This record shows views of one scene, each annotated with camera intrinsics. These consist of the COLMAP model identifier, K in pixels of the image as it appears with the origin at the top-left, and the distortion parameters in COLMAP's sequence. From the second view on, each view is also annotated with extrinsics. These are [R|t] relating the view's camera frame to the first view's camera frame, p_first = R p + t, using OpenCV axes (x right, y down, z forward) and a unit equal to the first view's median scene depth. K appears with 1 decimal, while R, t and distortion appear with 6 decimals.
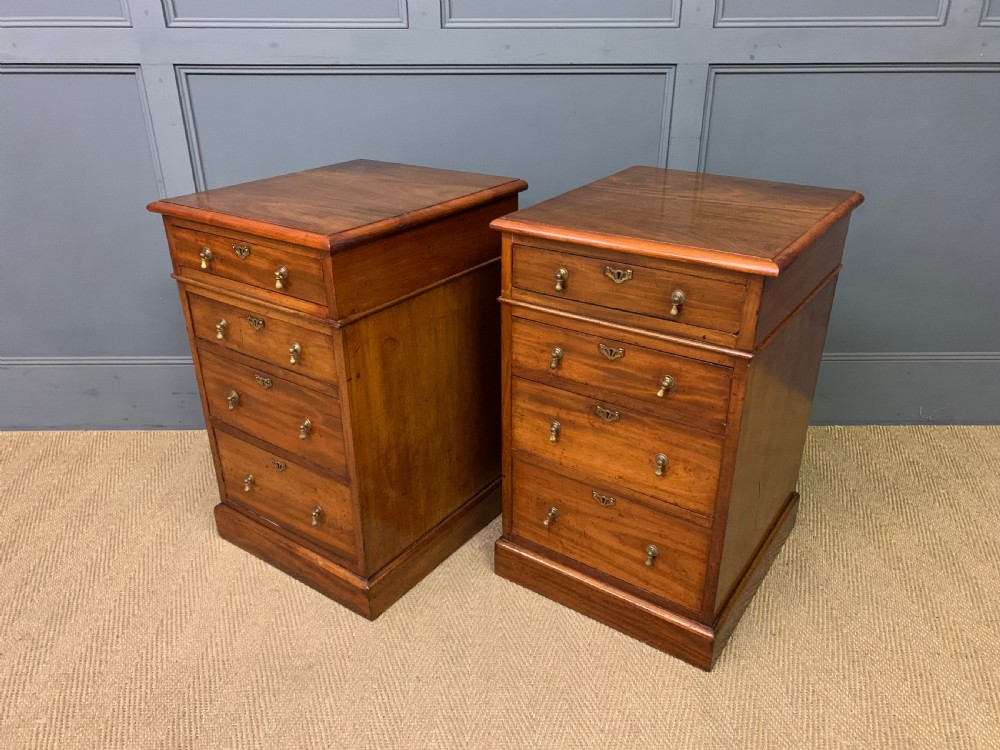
lens RADIAL K [[772.0, 0, 498.6], [0, 772.0, 384.2], [0, 0, 1]] dist [0.027362, -0.017735]
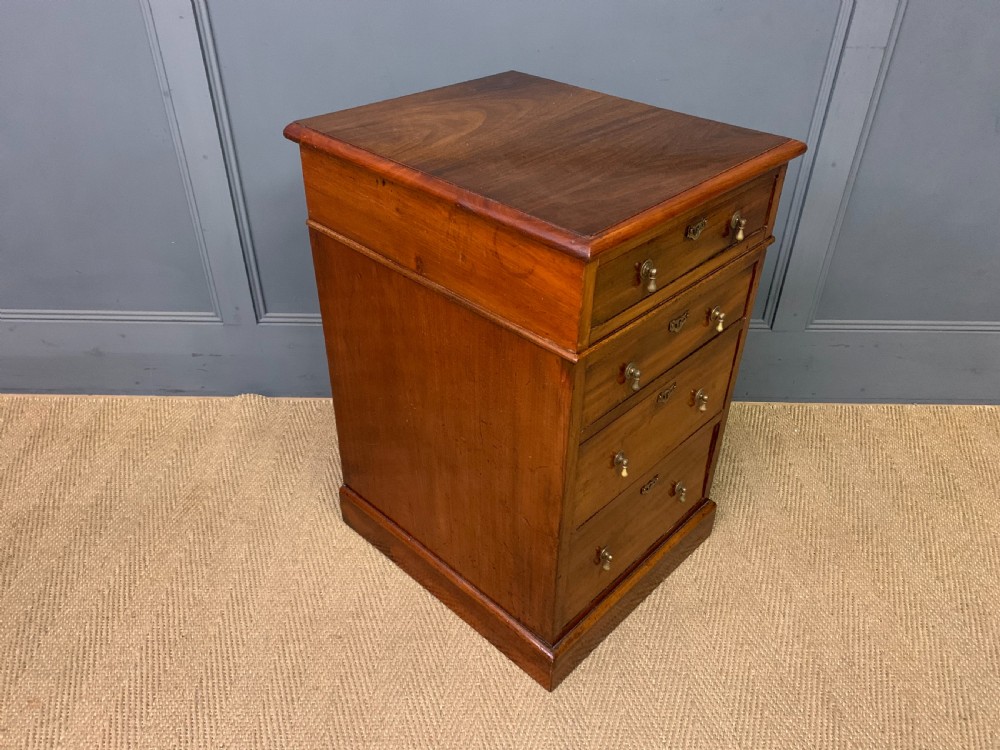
lens RADIAL K [[772.0, 0, 503.7], [0, 772.0, 386.1], [0, 0, 1]] dist [0.027362, -0.017735]
pose [[0.999835, 0.018109, 0.001236, -0.118205], [-0.018070, 0.986648, 0.161859, -0.127389], [0.001711, -0.161855, 0.986813, 0.238775]]
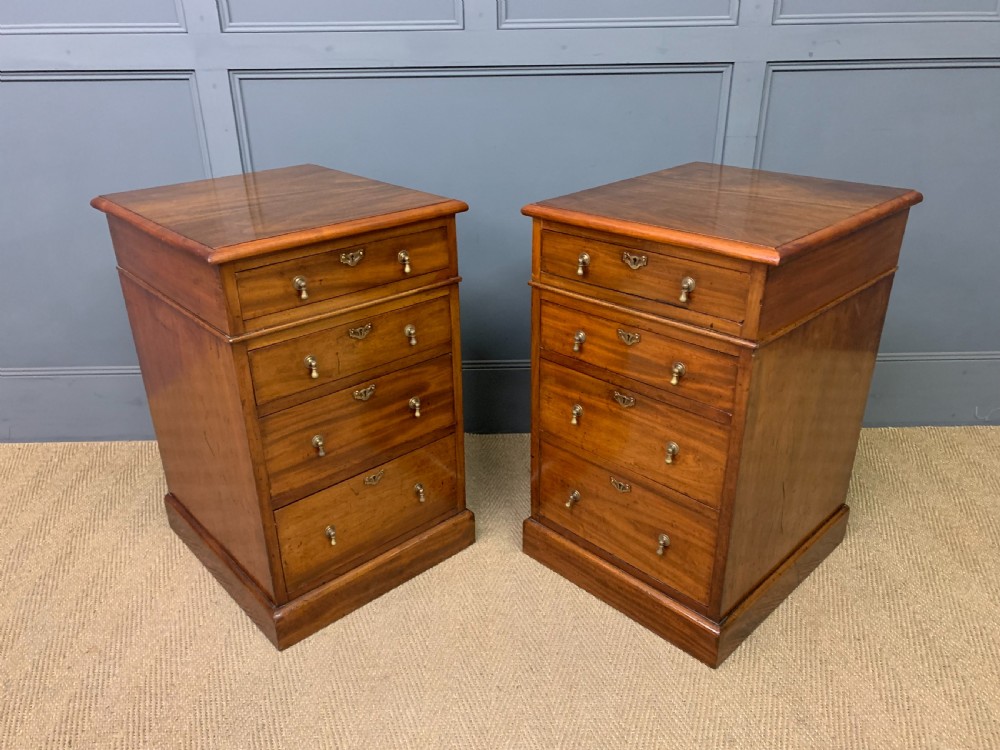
lens RADIAL K [[772.0, 0, 492.0], [0, 772.0, 383.0], [0, 0, 1]] dist [0.027362, -0.017735]
pose [[0.999926, -0.011738, -0.003198, -0.089982], [0.011684, 0.999795, -0.016510, 0.010569], [0.003391, 0.016472, 0.999859, 0.016555]]
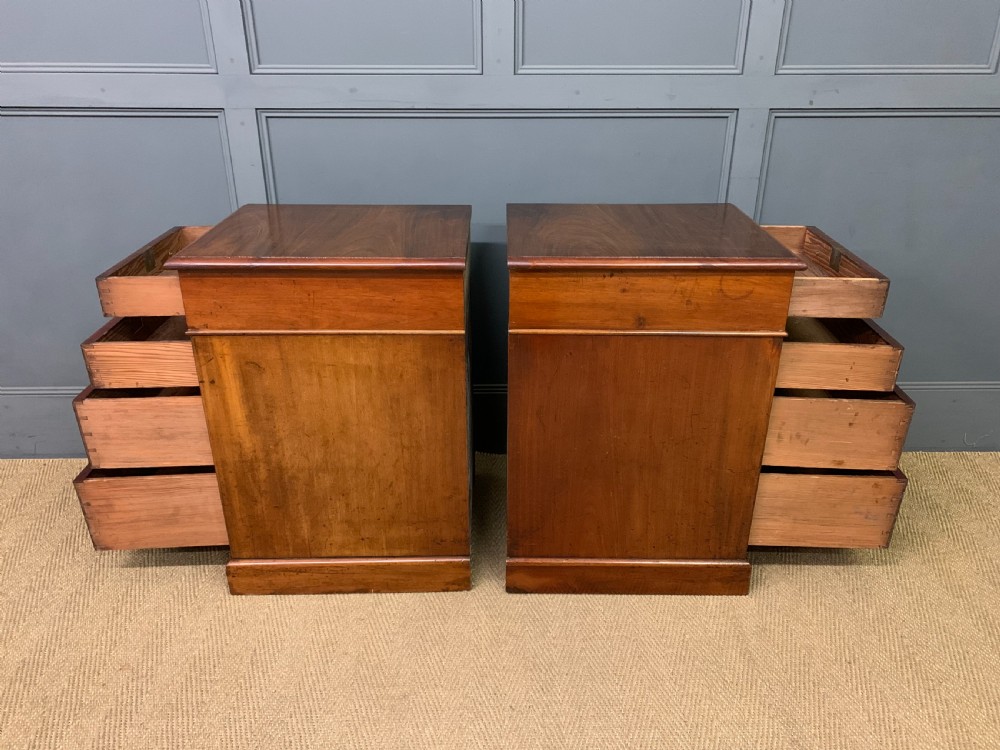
lens RADIAL K [[772.0, 0, 501.2], [0, 772.0, 379.7], [0, 0, 1]] dist [0.027362, -0.017735]
pose [[0.999966, -0.000414, 0.008186, -0.108523], [0.000546, 0.999869, -0.016186, -0.035623], [-0.008178, 0.016190, 0.999835, -0.036255]]
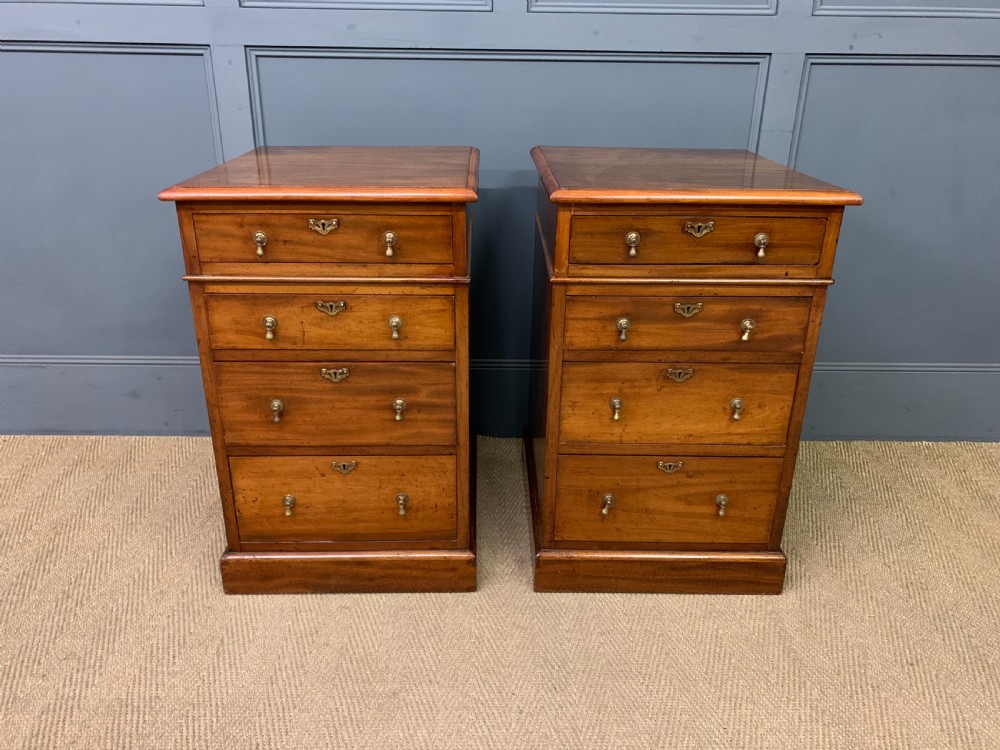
lens RADIAL K [[772.0, 0, 495.7], [0, 772.0, 366.4], [0, 0, 1]] dist [0.027362, -0.017735]
pose [[0.999888, 0.013975, 0.005387, -0.121221], [-0.013596, 0.997794, -0.064973, 0.042270], [-0.006283, 0.064893, 0.997872, 0.082028]]
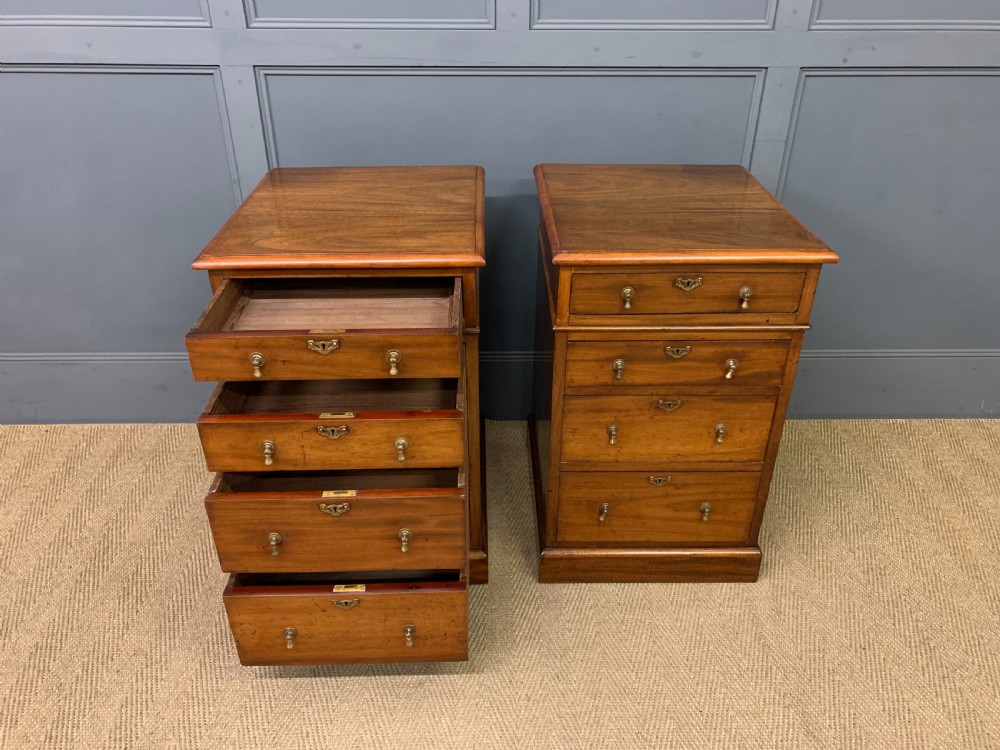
lens RADIAL K [[772.0, 0, 502.4], [0, 772.0, 371.5], [0, 0, 1]] dist [0.027362, -0.017735]
pose [[0.999926, 0.001213, 0.012069, -0.129237], [-0.002089, 0.997337, 0.072900, -0.110903], [-0.011948, -0.072920, 0.997266, -0.001511]]
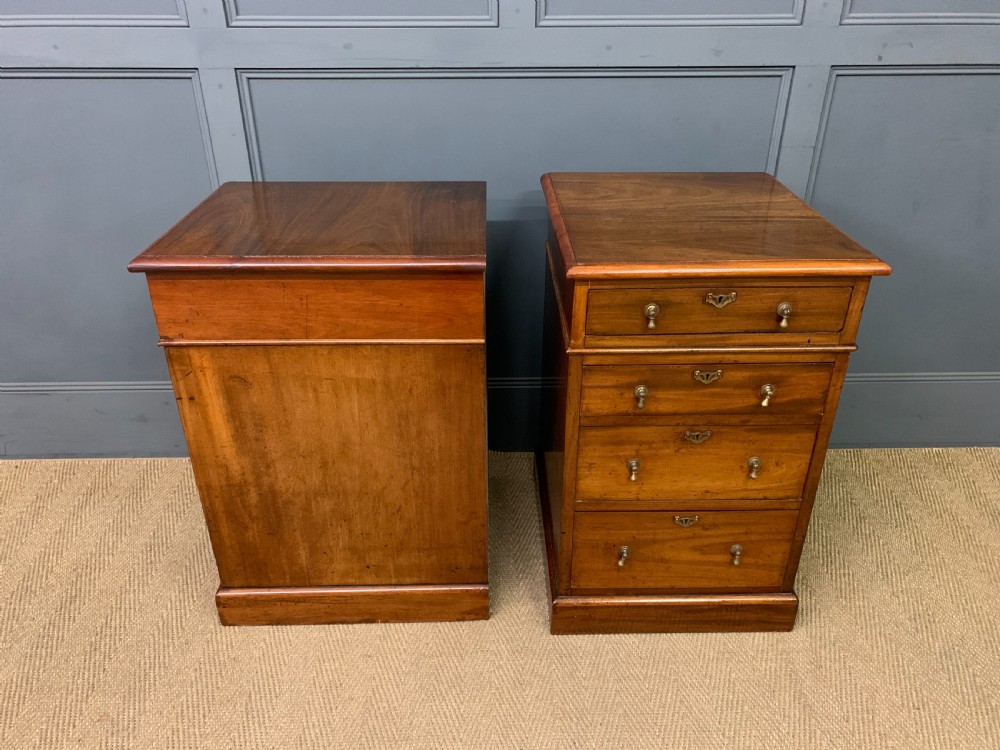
lens RADIAL K [[772.0, 0, 499.7], [0, 772.0, 384.2], [0, 0, 1]] dist [0.027362, -0.017735]
pose [[0.999939, -0.005395, 0.009640, -0.136609], [0.004858, 0.998479, 0.054921, -0.105974], [-0.009922, -0.054871, 0.998444, 0.094209]]
